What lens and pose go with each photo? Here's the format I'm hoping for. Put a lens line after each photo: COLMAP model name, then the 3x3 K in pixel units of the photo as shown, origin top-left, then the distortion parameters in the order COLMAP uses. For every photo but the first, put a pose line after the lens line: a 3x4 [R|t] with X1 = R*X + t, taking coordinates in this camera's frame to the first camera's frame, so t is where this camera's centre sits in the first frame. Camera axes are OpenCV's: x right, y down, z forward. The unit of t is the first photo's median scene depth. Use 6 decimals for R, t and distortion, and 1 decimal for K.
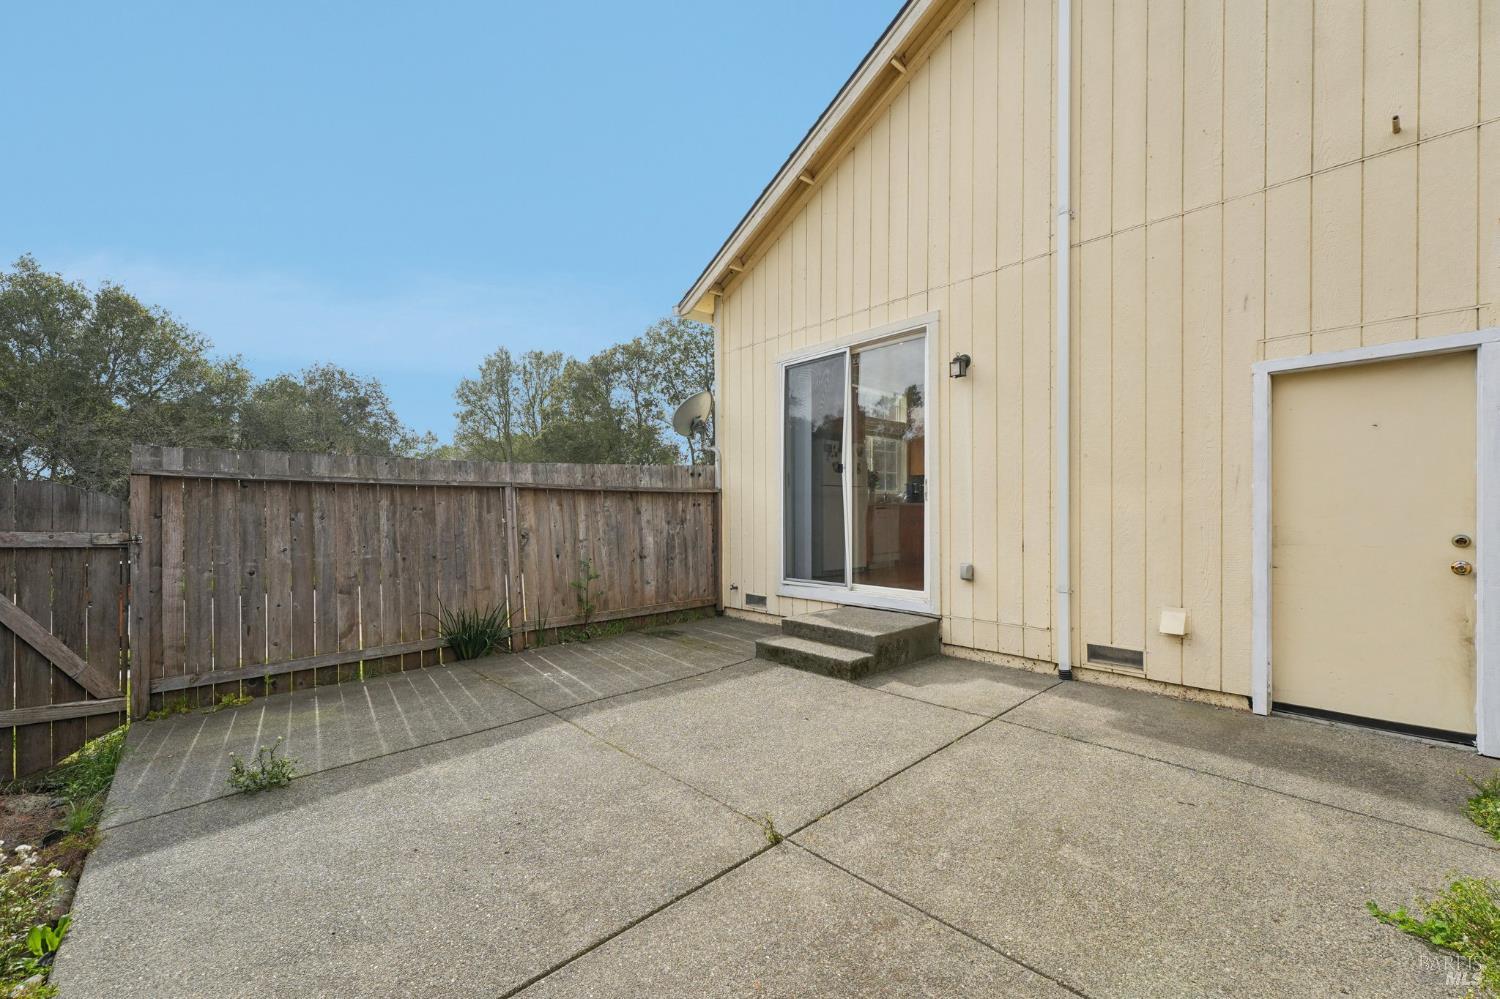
lens RADIAL K [[599.0, 0, 748.3], [0, 599.0, 507.7], [0, 0, 1]] dist [0.000913, 0.000258]
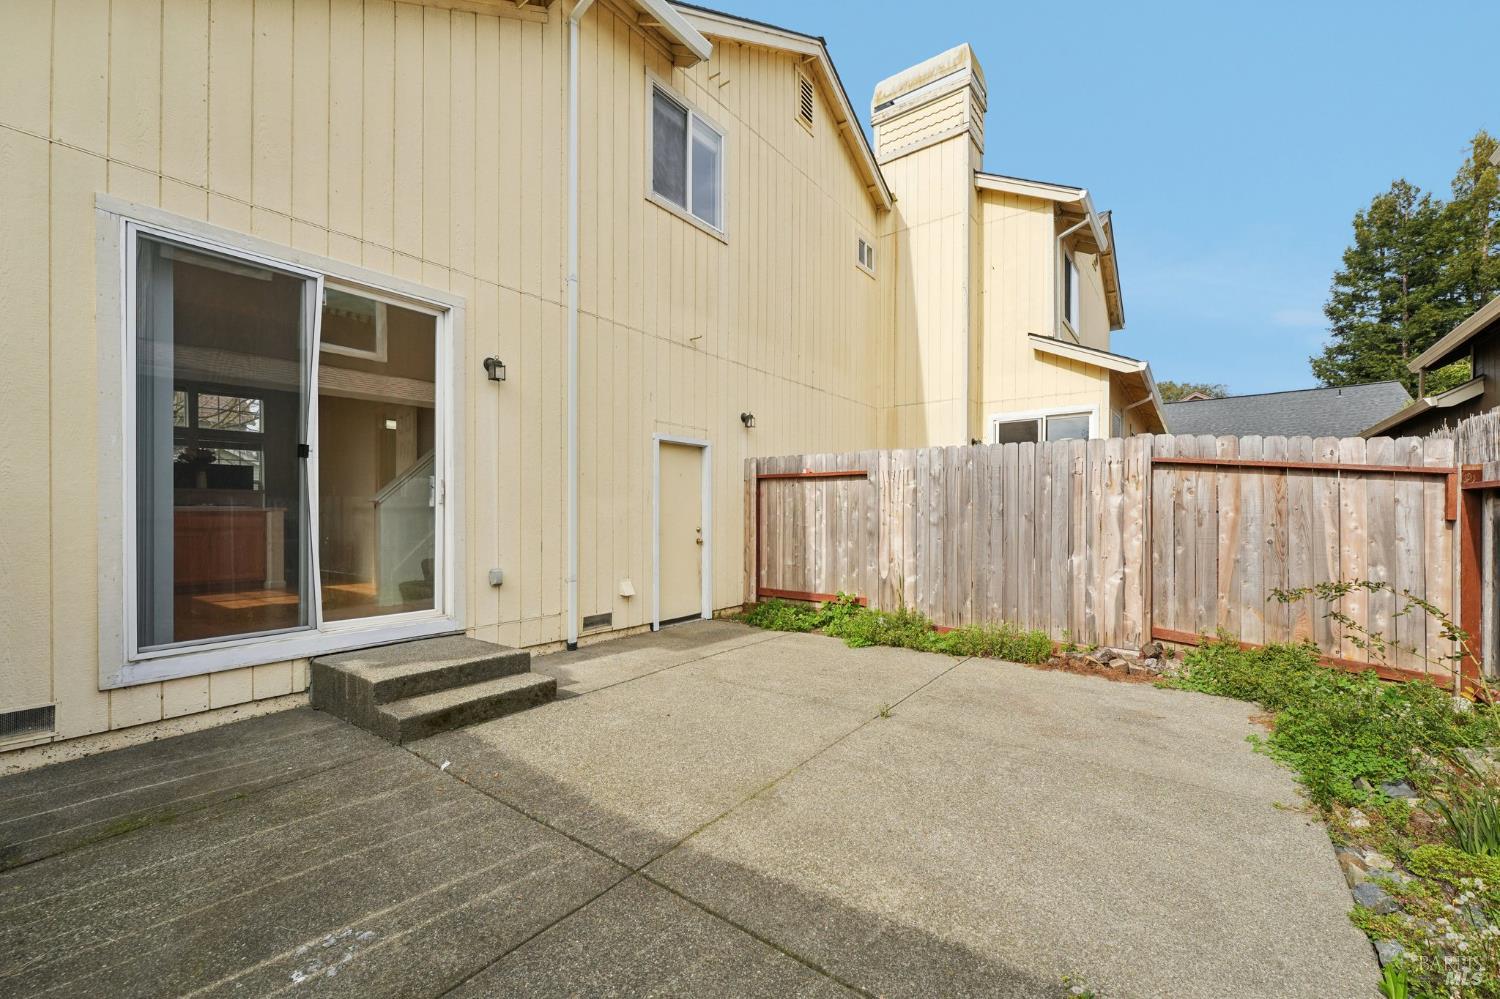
lens RADIAL K [[589.5, 0, 748.4], [0, 589.5, 517.9], [0, 0, 1]] dist [-0.000237, -0.000014]
pose [[-0.164934, 0.004192, 0.986296, -0.794624], [0.002335, 0.999990, -0.003860, 0.015771], [-0.986302, 0.001667, -0.164942, 0.886999]]
